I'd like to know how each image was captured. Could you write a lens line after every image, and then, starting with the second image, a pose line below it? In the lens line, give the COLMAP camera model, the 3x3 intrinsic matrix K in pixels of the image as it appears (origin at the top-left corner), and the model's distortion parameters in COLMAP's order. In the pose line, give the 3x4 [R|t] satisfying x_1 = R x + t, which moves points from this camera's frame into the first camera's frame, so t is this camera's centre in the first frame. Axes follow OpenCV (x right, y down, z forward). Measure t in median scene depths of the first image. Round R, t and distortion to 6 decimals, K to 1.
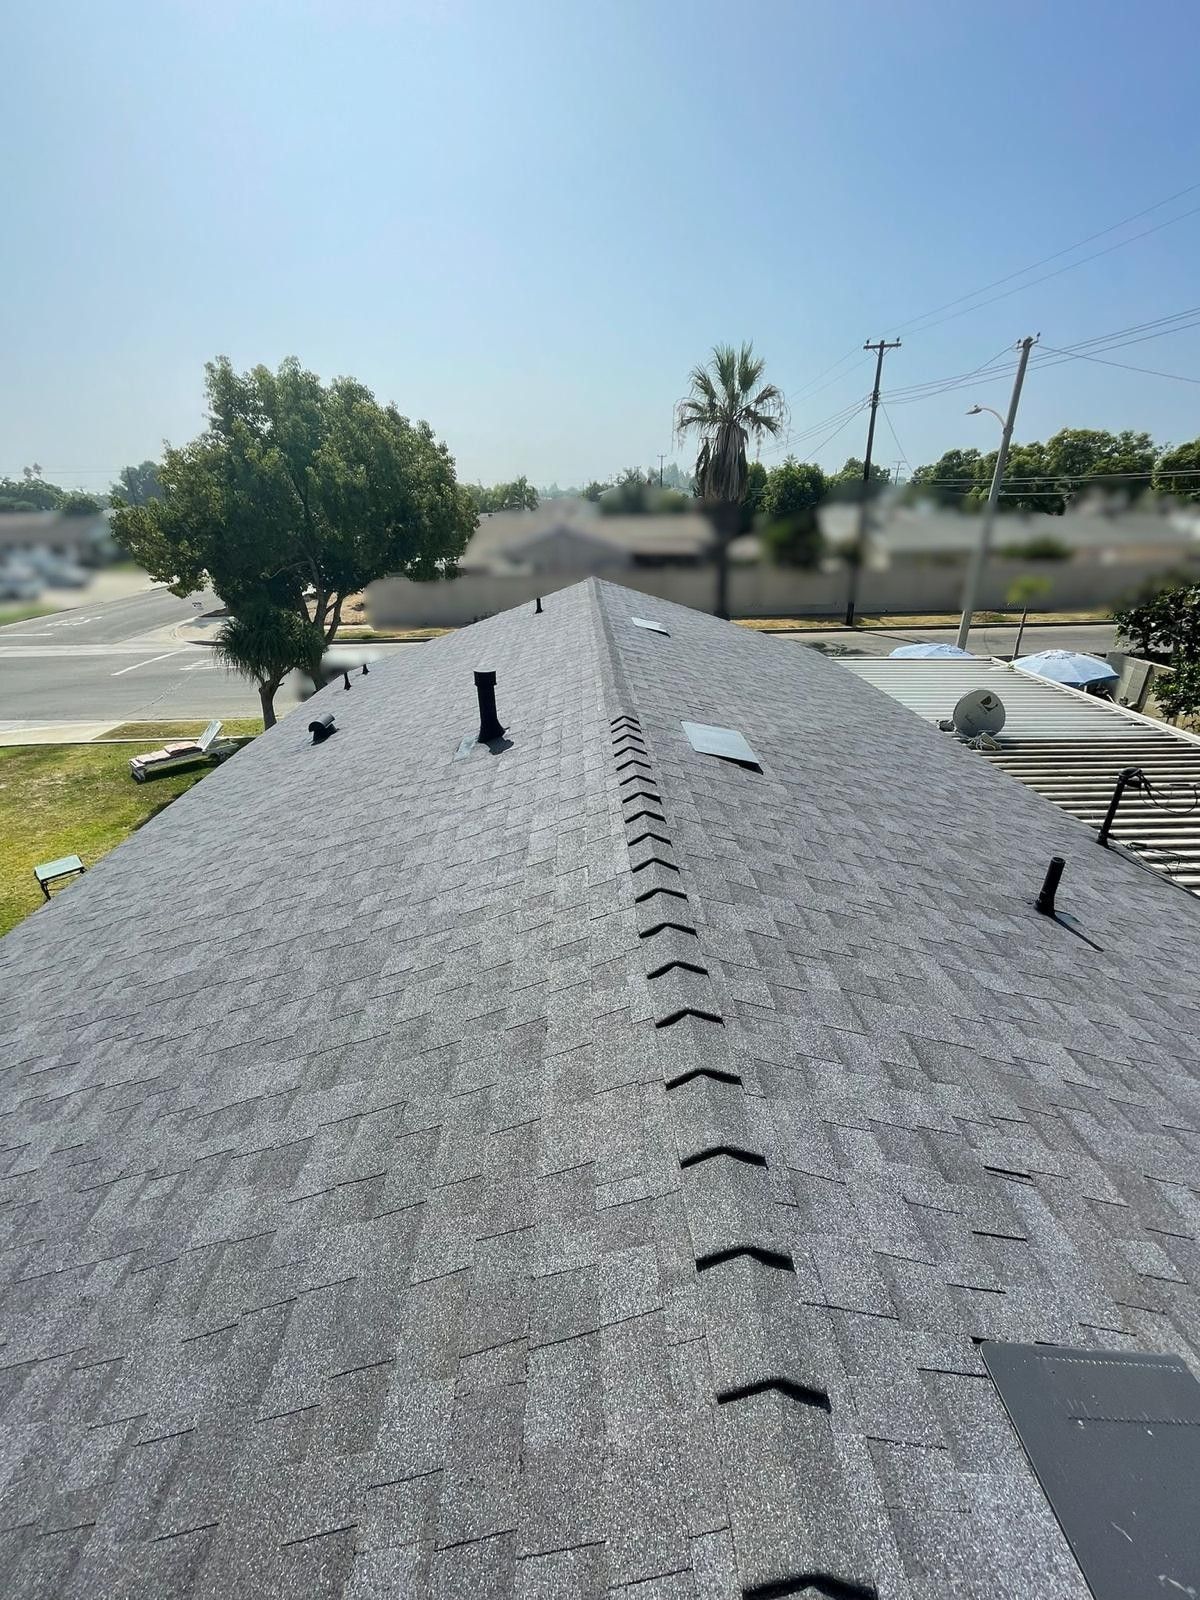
lens RADIAL K [[634.8, 0, 602.2], [0, 634.8, 778.9], [0, 0, 1]] dist [-0.013070, 0.000143]
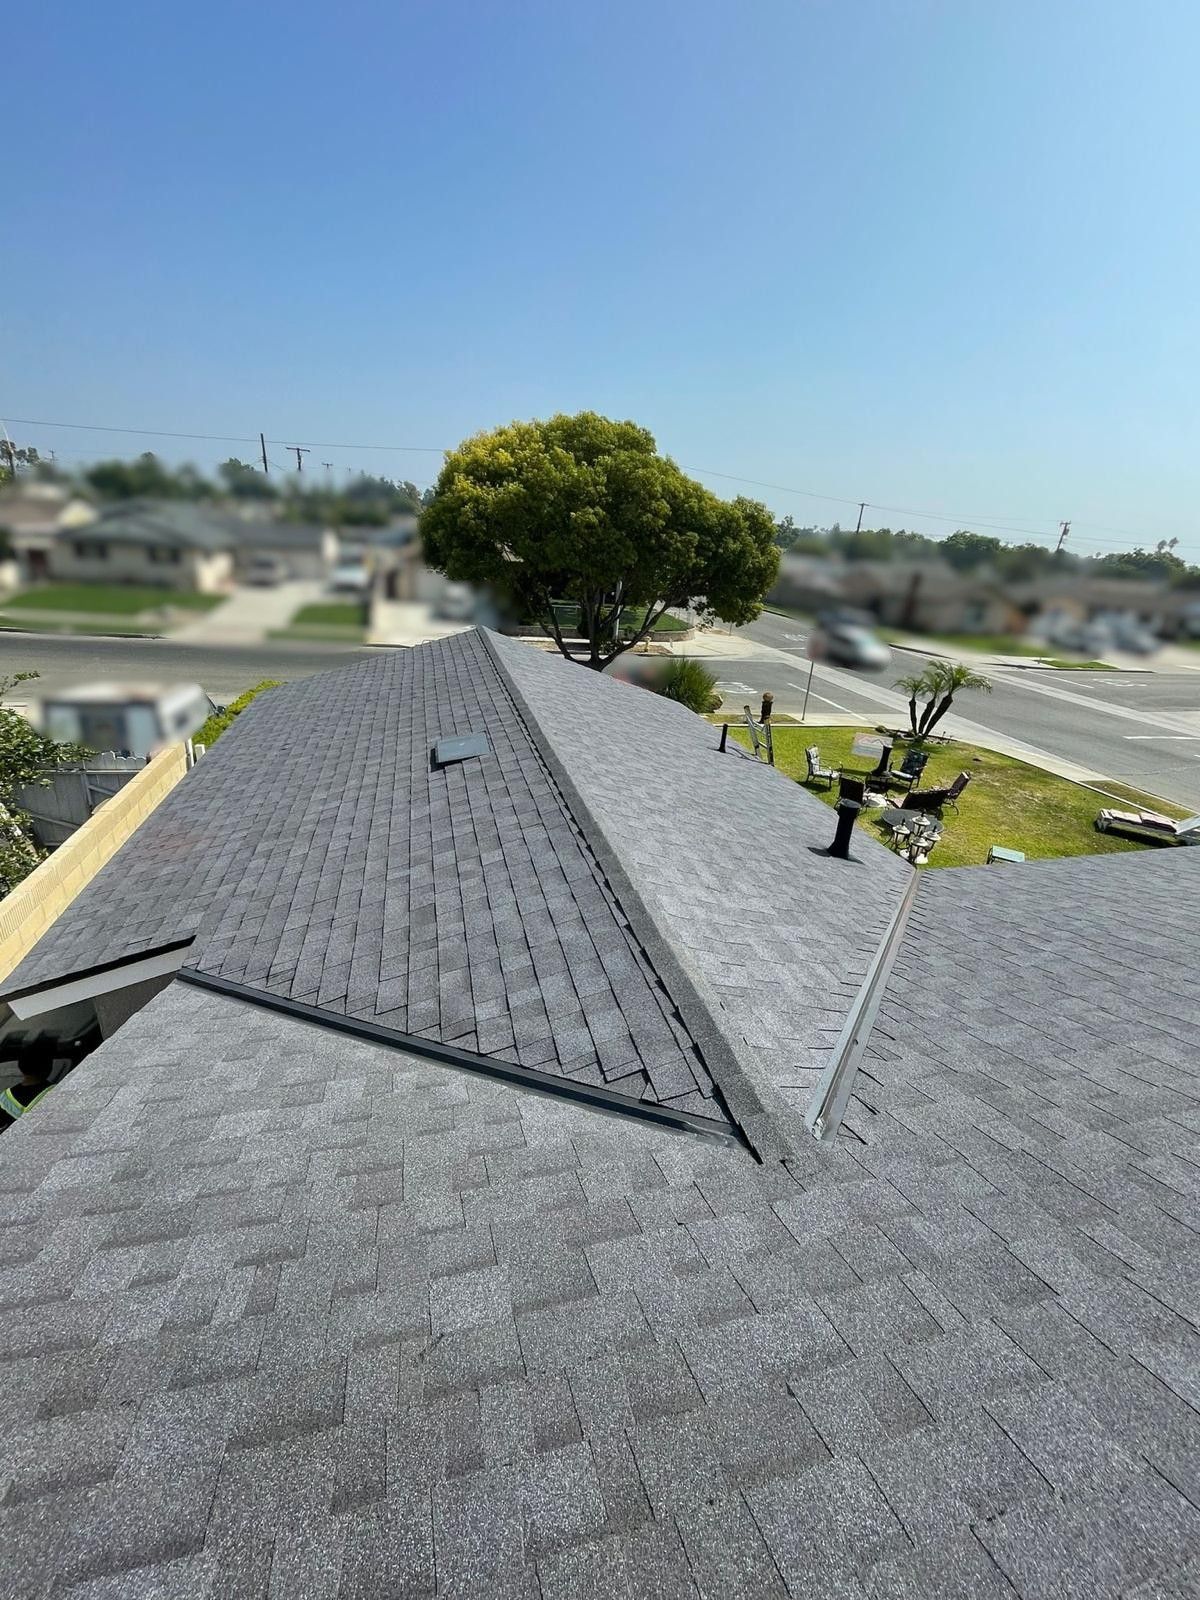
lens RADIAL K [[644.6, 0, 609.5], [0, 644.6, 804.5], [0, 0, 1]] dist [-0.008670, 0.000374]
pose [[0.217885, 0.405839, -0.887593, 0.031868], [-0.466621, 0.842082, 0.270484, 0.059463], [0.857199, 0.355235, 0.372850, -0.127628]]
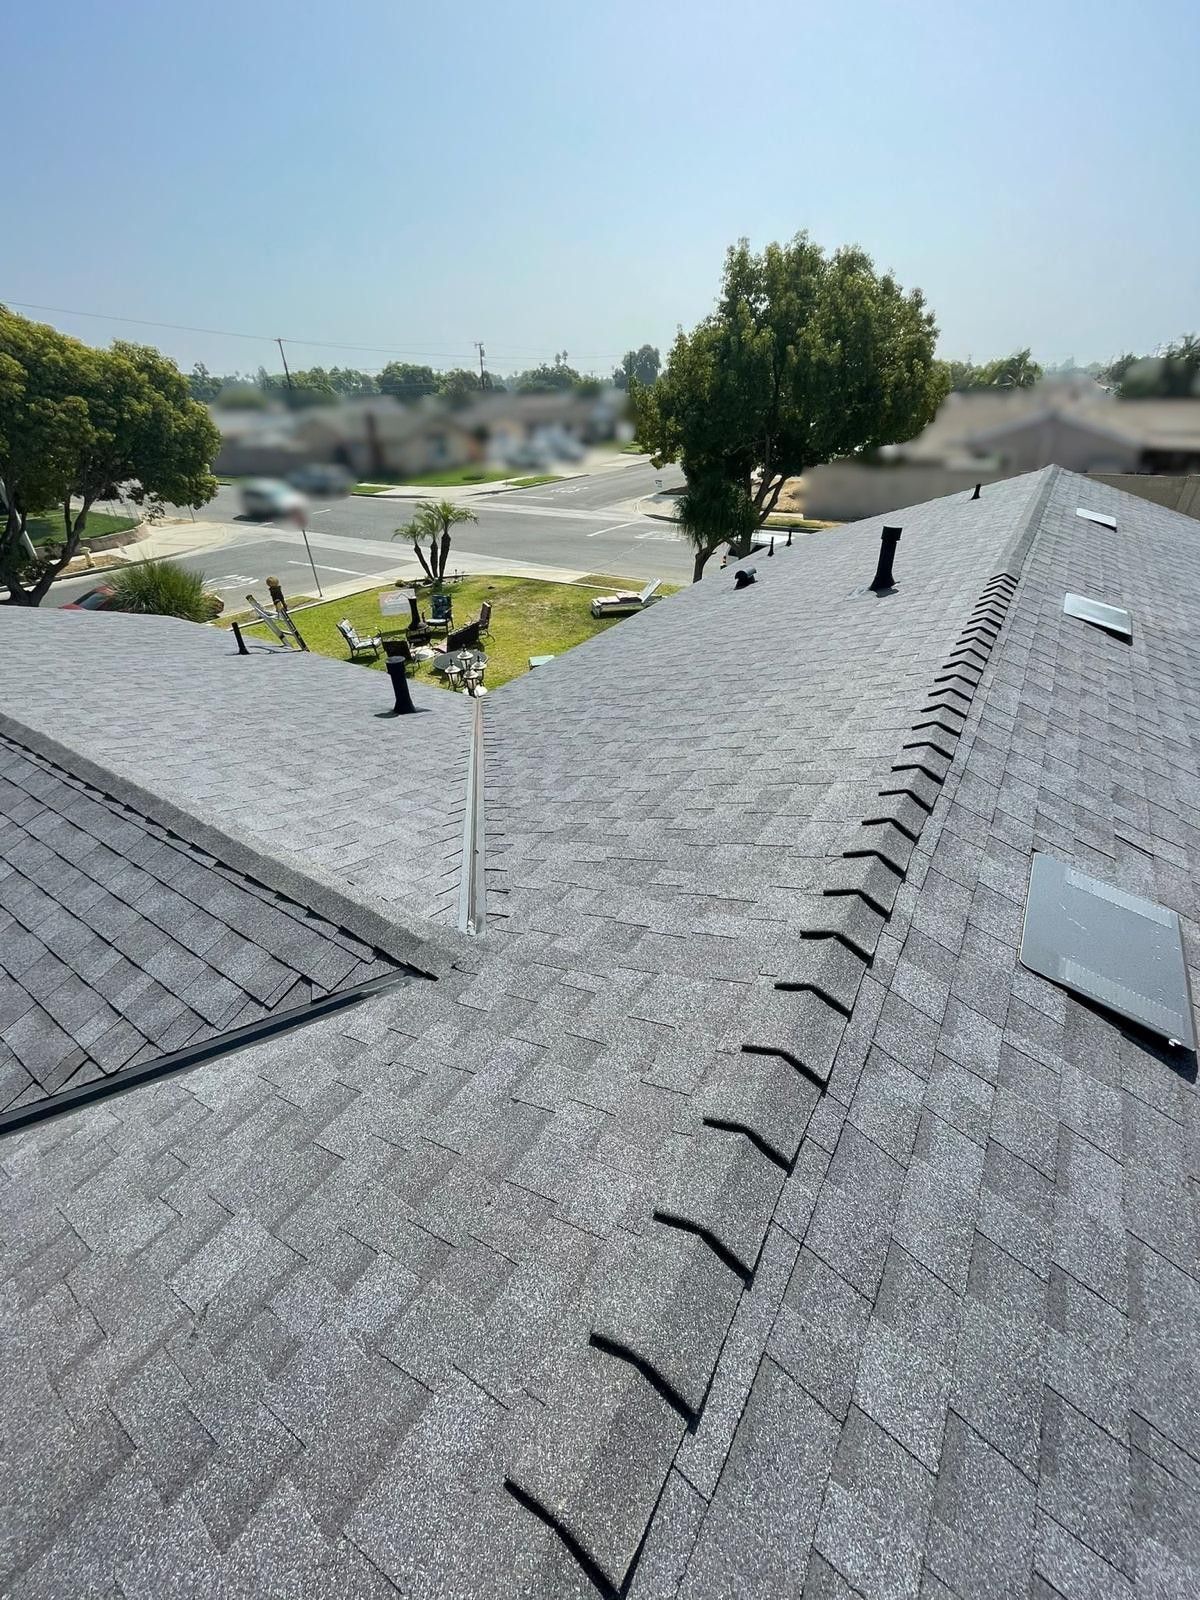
lens RADIAL K [[643.8, 0, 600.7], [0, 643.8, 797.7], [0, 0, 1]] dist [-0.009958, 0.000412]
pose [[0.811598, 0.306128, -0.497588, 0.045678], [-0.223643, 0.949641, 0.219466, 0.062802], [0.539715, -0.066836, 0.839190, -0.126269]]
